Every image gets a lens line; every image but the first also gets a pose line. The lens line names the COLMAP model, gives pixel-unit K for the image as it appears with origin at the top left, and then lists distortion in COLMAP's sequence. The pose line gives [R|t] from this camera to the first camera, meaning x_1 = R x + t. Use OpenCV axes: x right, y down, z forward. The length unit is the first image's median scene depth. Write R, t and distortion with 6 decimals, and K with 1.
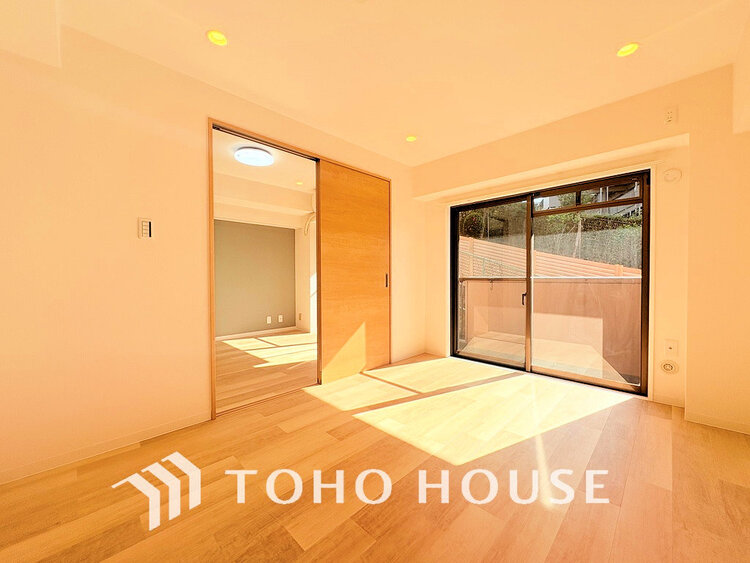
lens RADIAL K [[298.0, 0, 376.6], [0, 298.0, 284.7], [0, 0, 1]] dist [-0.002681, -0.000113]
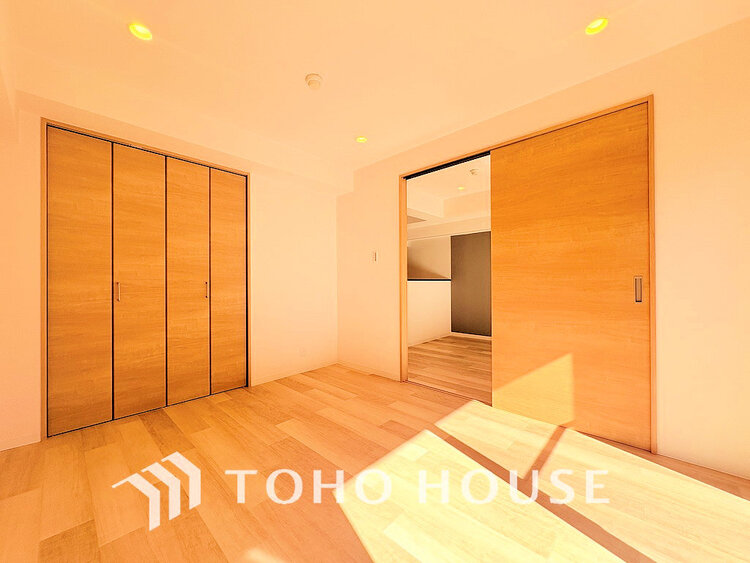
lens RADIAL K [[298.0, 0, 370.3], [0, 298.0, 282.6], [0, 0, 1]] dist [-0.002681, -0.000113]
pose [[0.019684, 0.003393, -0.999800, 0.710195], [-0.021372, 0.999767, 0.002972, -0.024391], [0.999578, 0.021309, 0.019752, 0.647058]]
